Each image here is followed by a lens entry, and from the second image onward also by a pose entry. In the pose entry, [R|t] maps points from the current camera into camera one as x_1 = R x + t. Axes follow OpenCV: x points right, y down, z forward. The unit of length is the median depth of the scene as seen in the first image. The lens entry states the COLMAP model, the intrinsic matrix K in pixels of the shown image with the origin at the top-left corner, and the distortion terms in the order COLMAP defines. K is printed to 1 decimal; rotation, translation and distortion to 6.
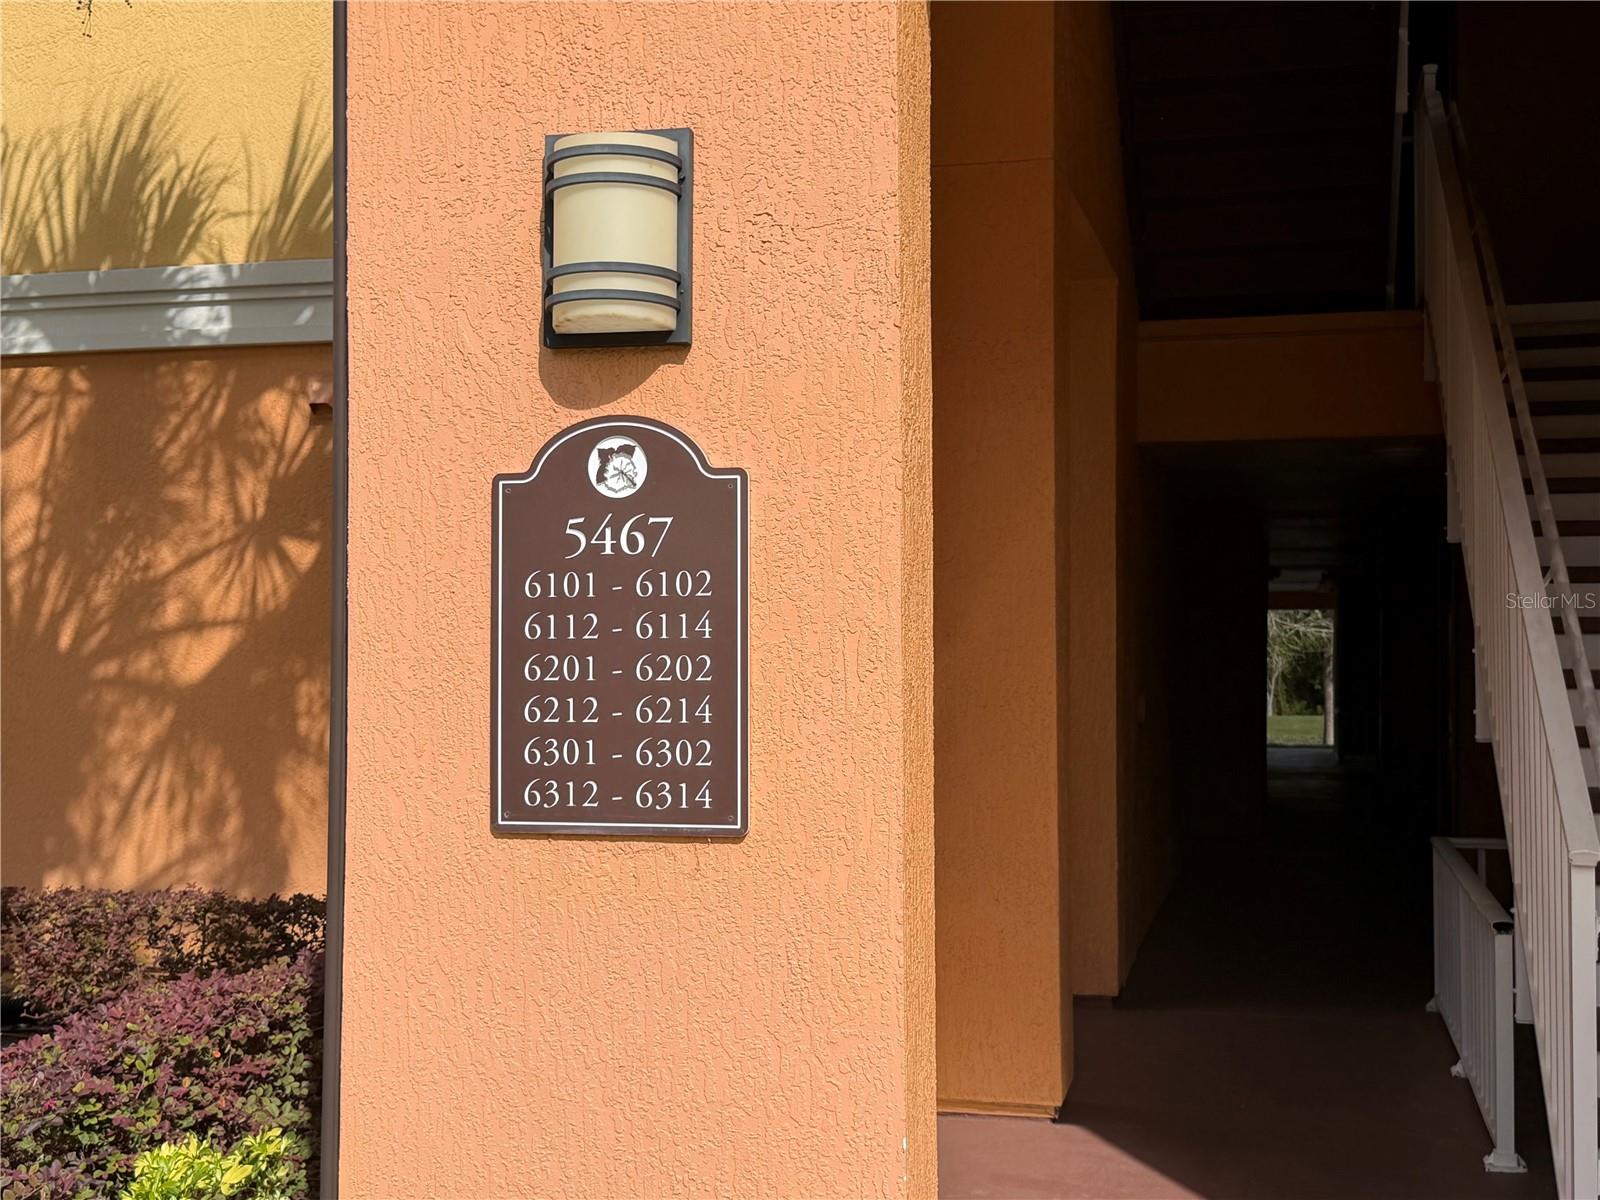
lens RADIAL K [[1964.7, 0, 799.5], [0, 1964.7, 609.1], [0, 0, 1]] dist [0.175243, -0.357322]
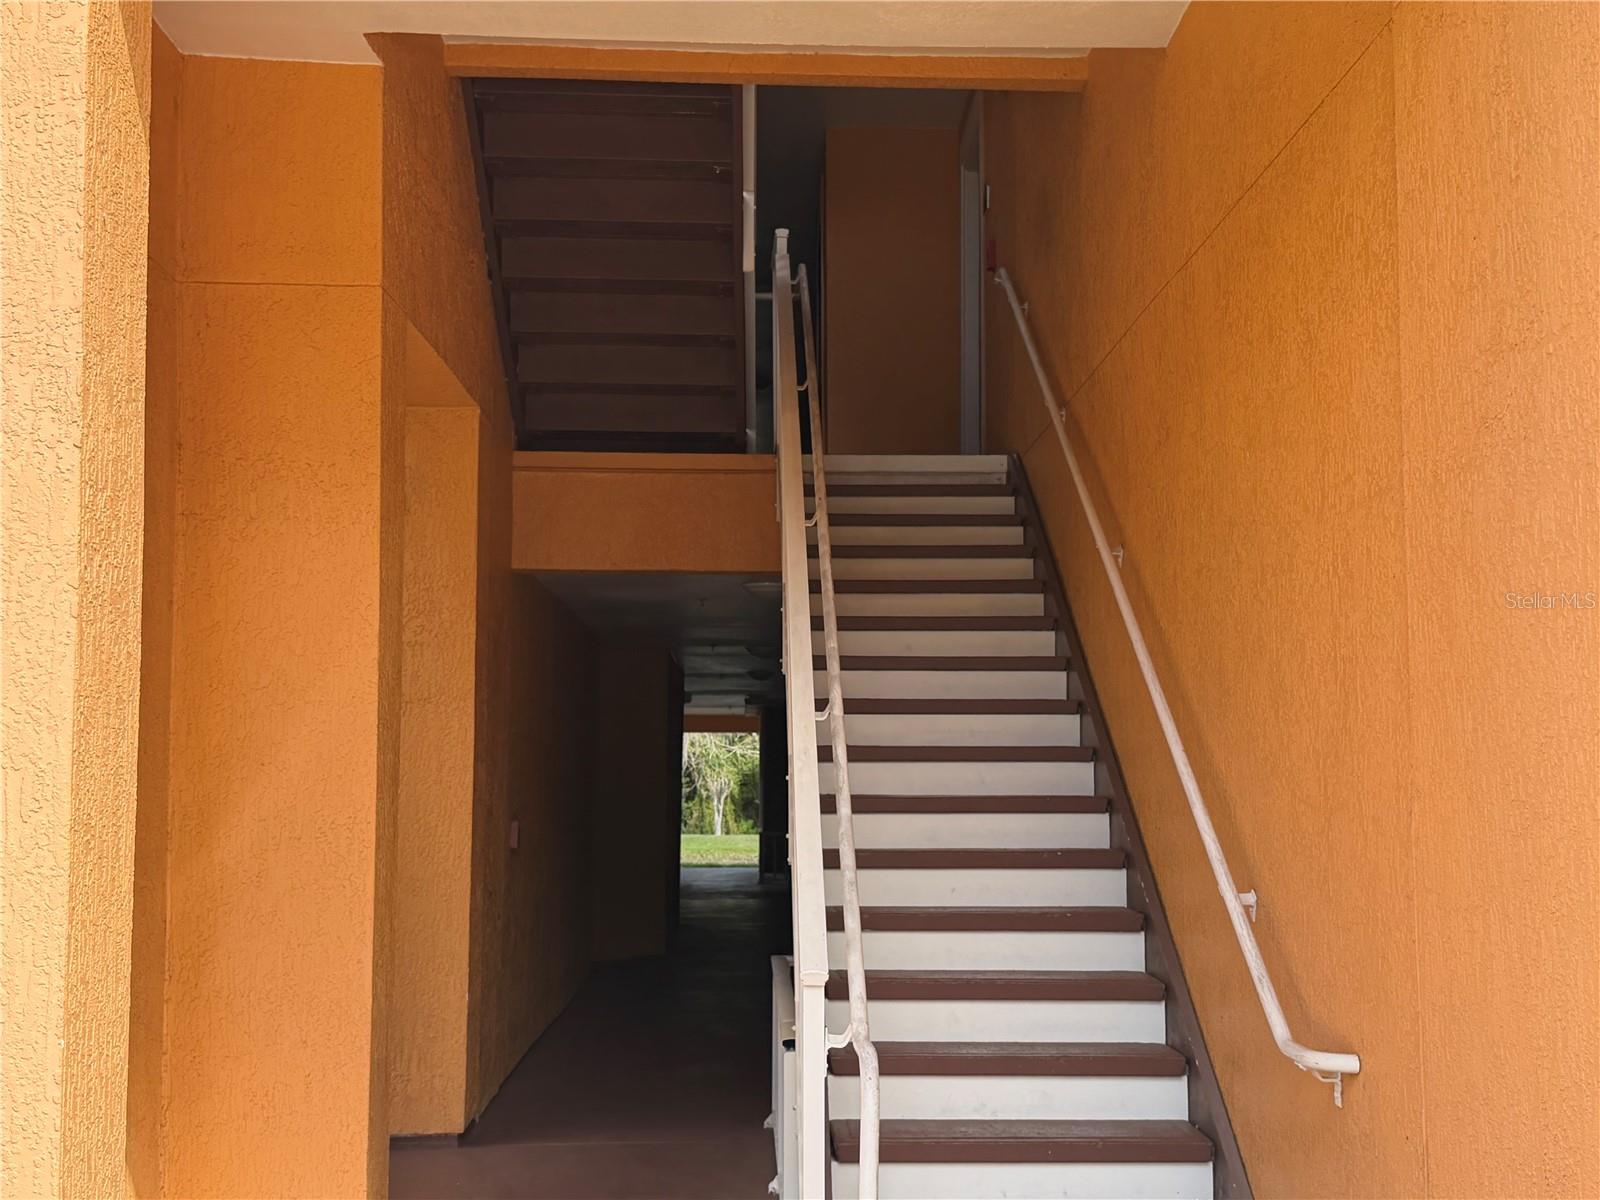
lens RADIAL K [[1956.7, 0, 824.1], [0, 1956.7, 593.0], [0, 0, 1]] dist [0.198481, -0.465709]
pose [[0.960068, 0.024866, 0.278658, 0.124981], [-0.005404, 0.997505, -0.070393, -0.006739], [-0.279713, 0.066076, 0.957807, -0.018355]]
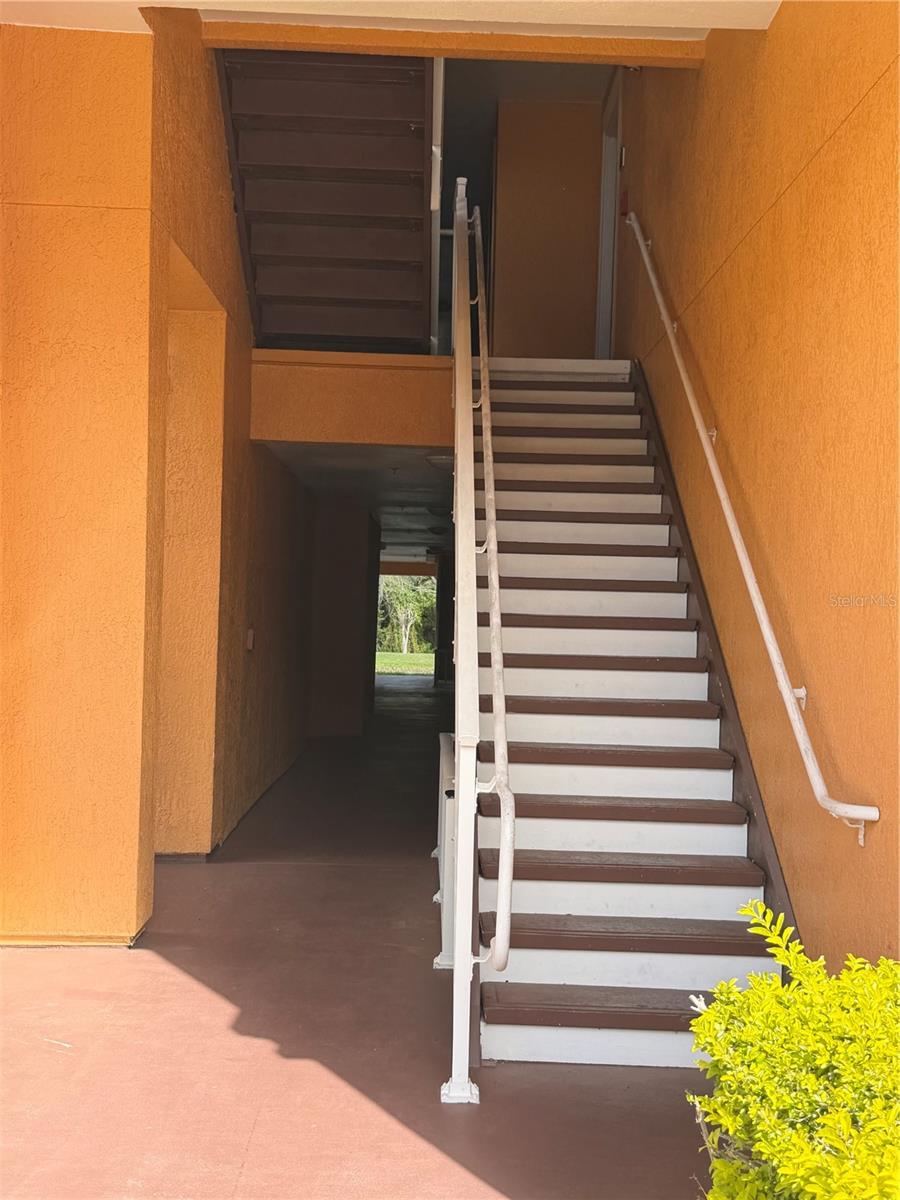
lens RADIAL K [[1467.6, 0, 450.0], [0, 1467.6, 600.0], [0, 0, 1]] dist [0.198481, -0.465709]
pose [[0.966109, 0.027450, 0.256672, 0.136715], [-0.032331, 0.999367, 0.014818, 0.013144], [-0.256103, -0.022614, 0.966385, 0.003976]]
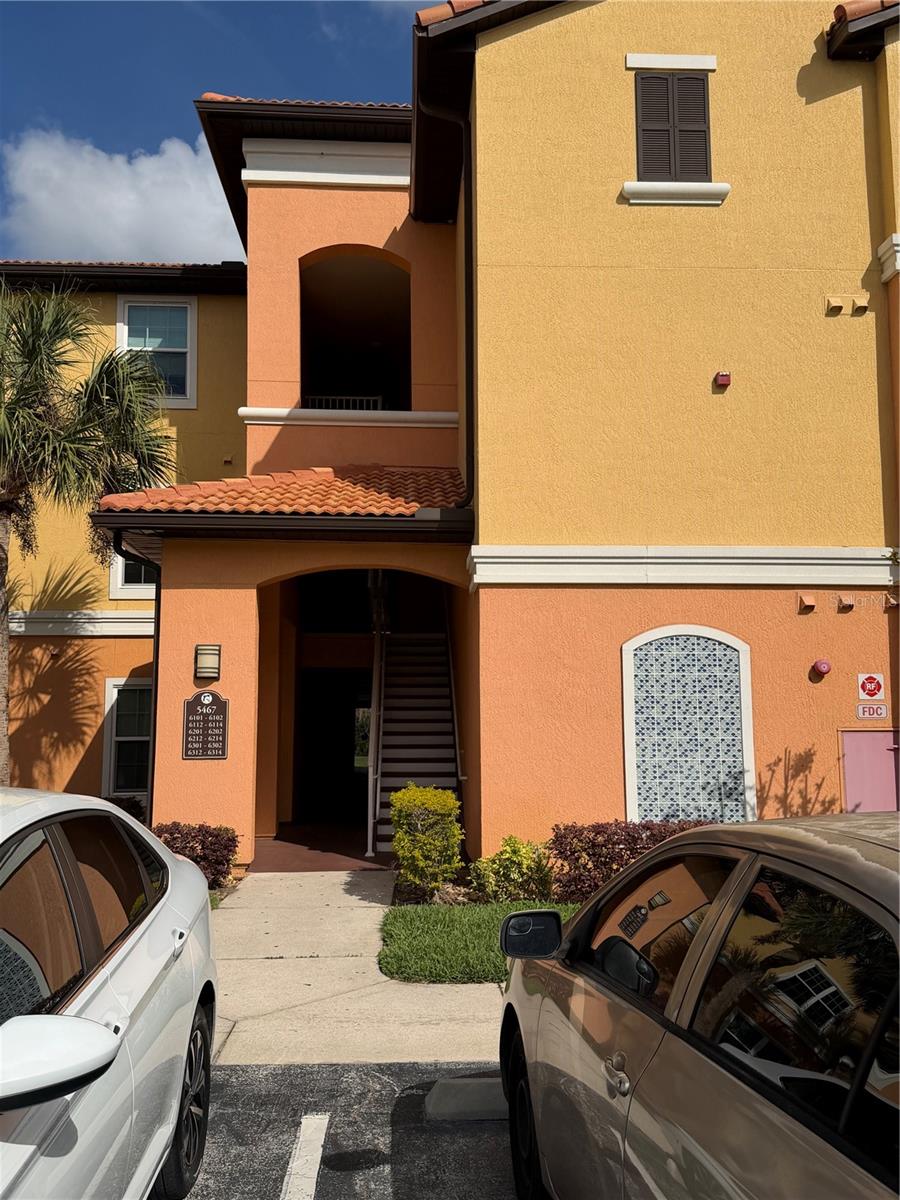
lens RADIAL K [[1057.4, 0, 445.3], [0, 1057.4, 602.0], [0, 0, 1]] dist [0.183909, -0.410194]
pose [[0.959479, 0.032142, 0.279942, -0.318788], [-0.005816, 0.995521, -0.094365, -0.061586], [-0.281721, 0.088913, 0.955368, -2.417510]]
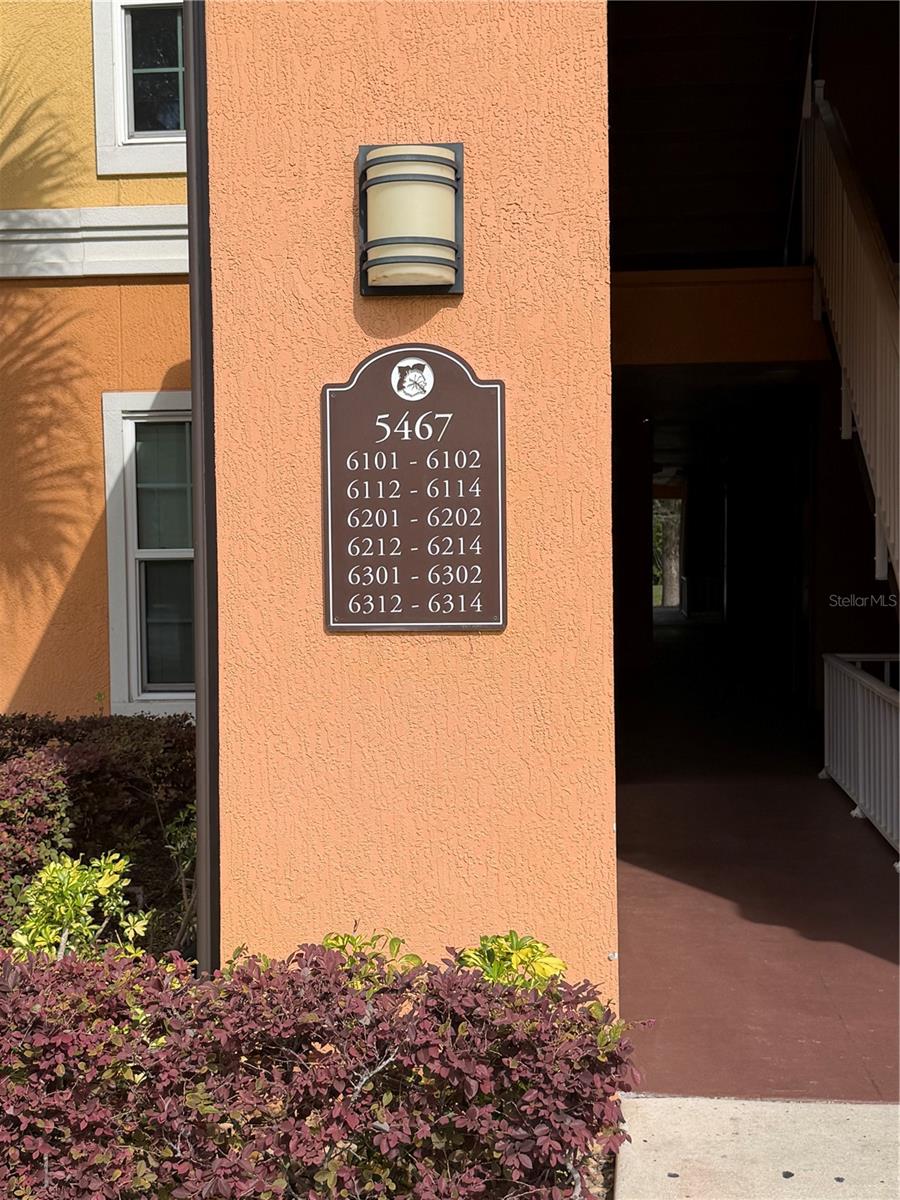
lens RADIAL K [[1626.6, 0, 452.4], [0, 1626.6, 597.8], [0, 0, 1]] dist [0.147375, -0.155470]
pose [[0.990141, -0.015308, 0.139236, -0.231698], [0.007294, 0.998297, 0.057885, 0.019431], [-0.139885, -0.056299, 0.988566, -0.201854]]
